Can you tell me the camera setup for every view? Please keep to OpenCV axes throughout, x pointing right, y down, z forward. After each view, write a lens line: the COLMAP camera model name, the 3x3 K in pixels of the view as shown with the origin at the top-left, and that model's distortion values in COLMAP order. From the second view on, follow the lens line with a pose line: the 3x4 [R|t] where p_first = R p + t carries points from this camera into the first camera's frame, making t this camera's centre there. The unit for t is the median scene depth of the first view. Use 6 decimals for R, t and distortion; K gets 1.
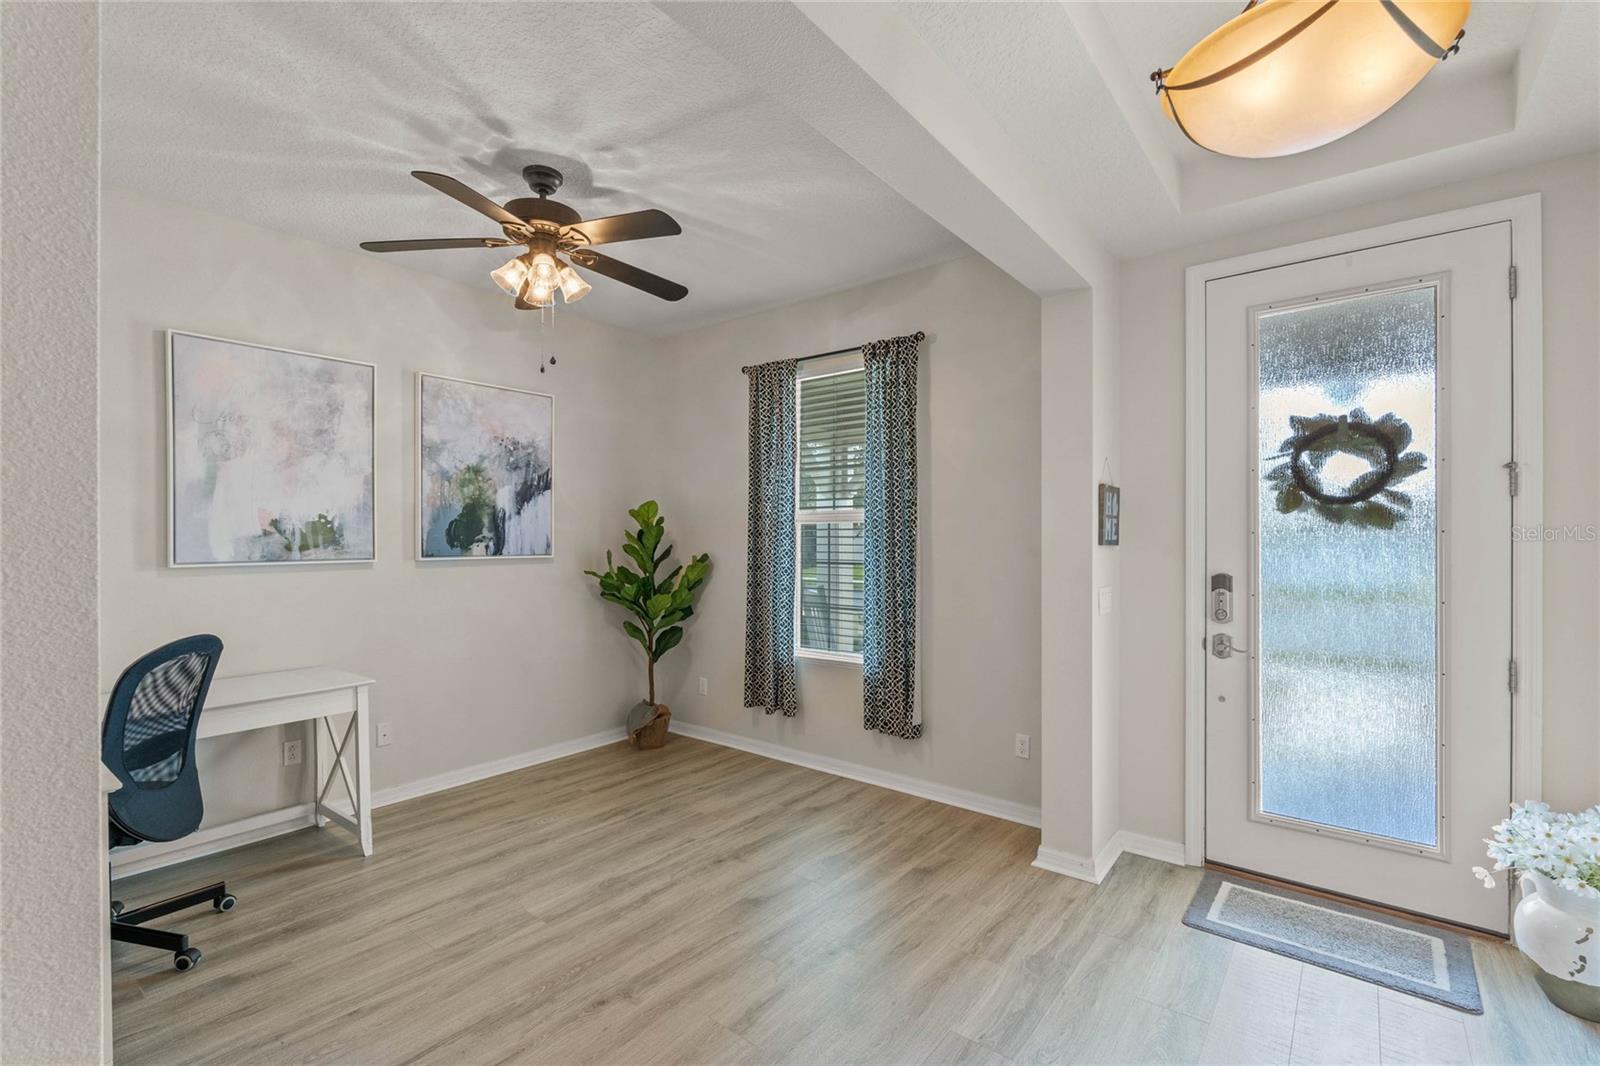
lens RADIAL K [[710.3, 0, 800.0], [0, 710.3, 533.0], [0, 0, 1]] dist [0.001565, 0.000160]
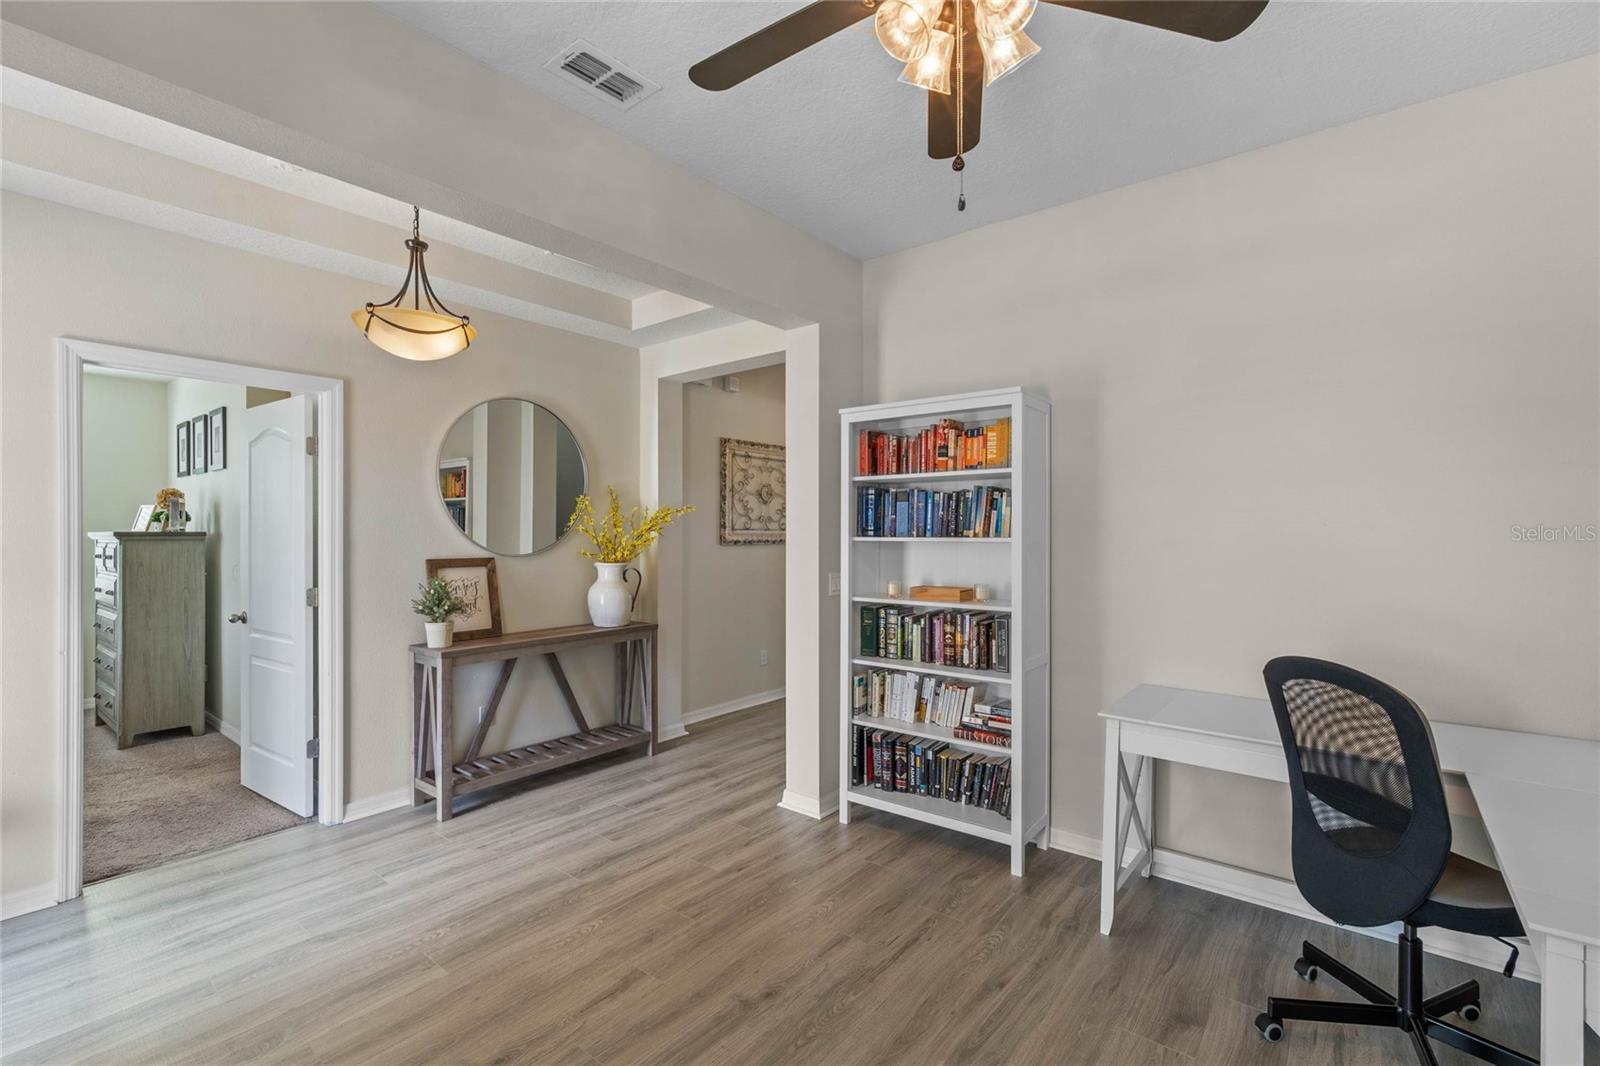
lens RADIAL K [[710.3, 0, 800.0], [0, 710.3, 533.0], [0, 0, 1]] dist [0.001565, 0.000160]
pose [[-0.999992, -0.000417, 0.003951, -0.327399], [-0.000415, 1.000000, 0.000469, 0.006518], [-0.003951, 0.000467, -0.999992, 2.004199]]
